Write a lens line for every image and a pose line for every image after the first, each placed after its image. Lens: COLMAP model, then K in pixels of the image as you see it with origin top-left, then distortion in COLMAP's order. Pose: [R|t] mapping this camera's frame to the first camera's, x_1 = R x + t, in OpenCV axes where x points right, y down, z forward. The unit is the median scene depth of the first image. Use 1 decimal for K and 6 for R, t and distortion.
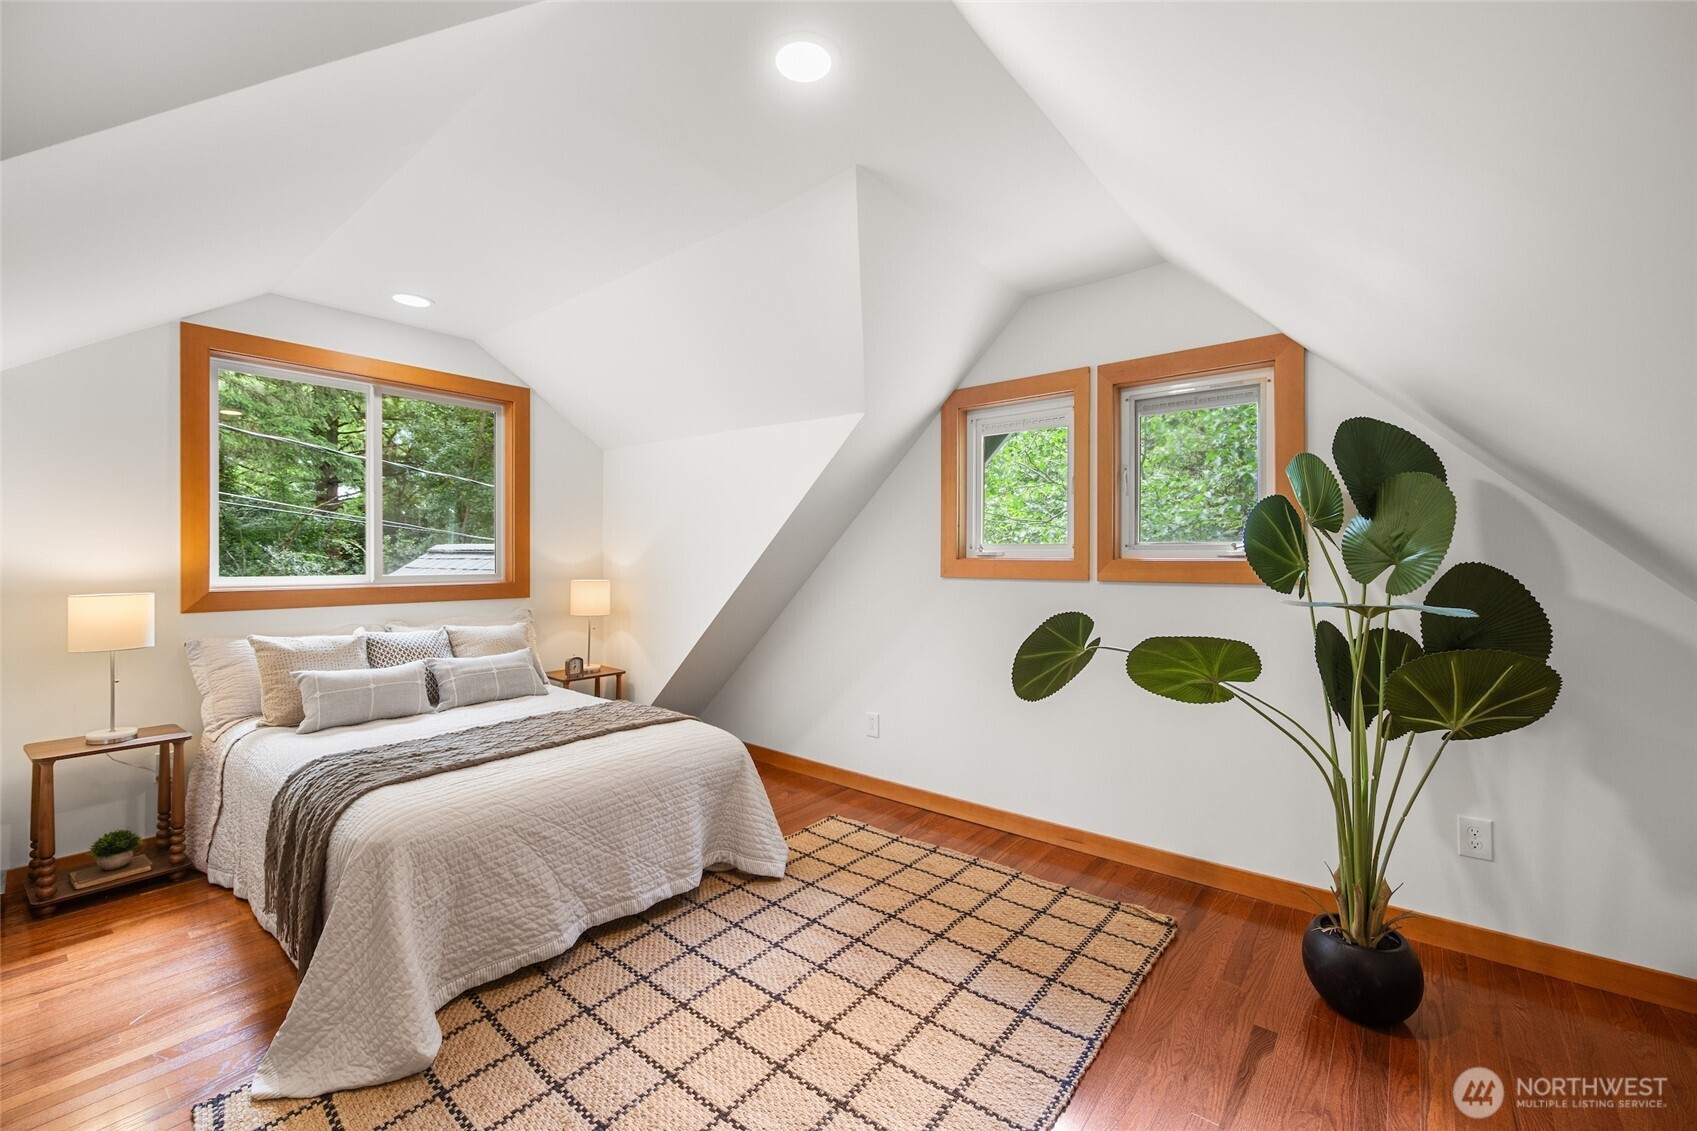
lens RADIAL K [[711.0, 0, 850.5], [0, 711.0, 560.0], [0, 0, 1]] dist [0.008646, -0.001236]
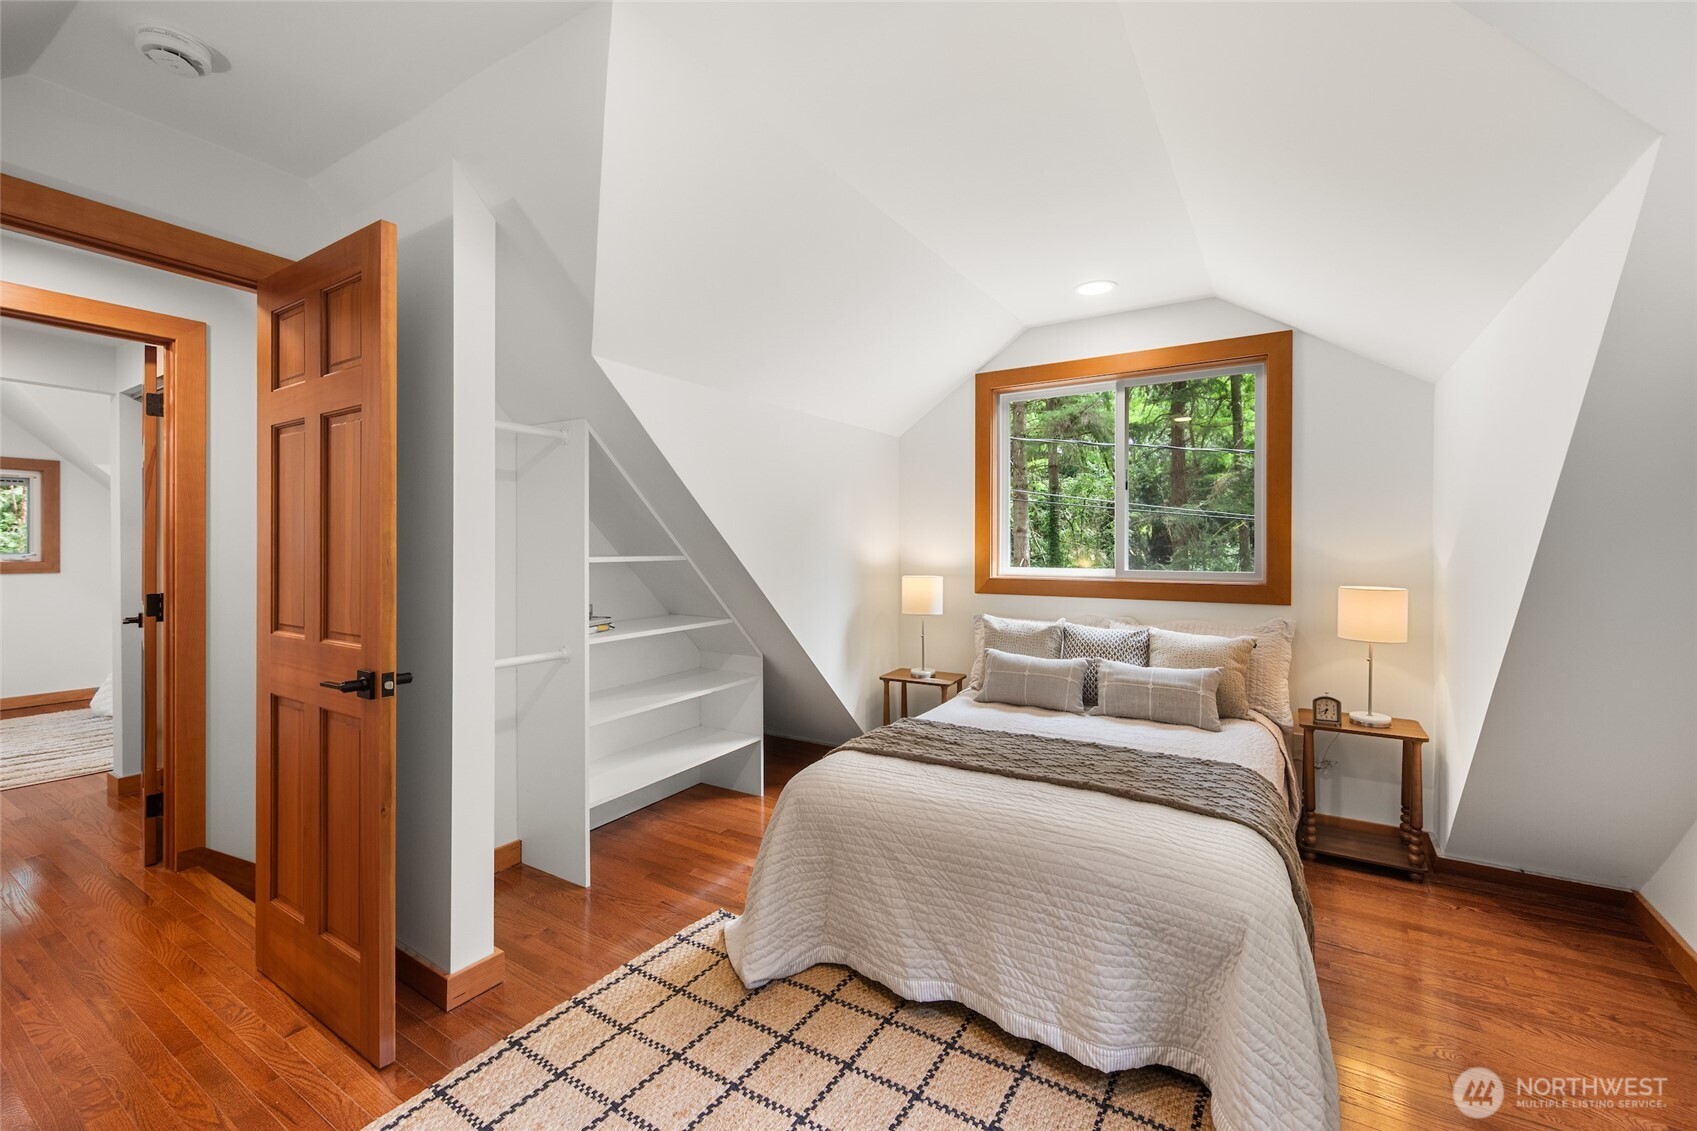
lens RADIAL K [[711.0, 0, 851.4], [0, 711.0, 550.2], [0, 0, 1]] dist [0.008646, -0.001236]
pose [[0.103067, 0.004150, -0.994666, 0.359026], [-0.007131, 0.999969, 0.003434, -0.008175], [0.994649, 0.006739, 0.103093, 0.639850]]
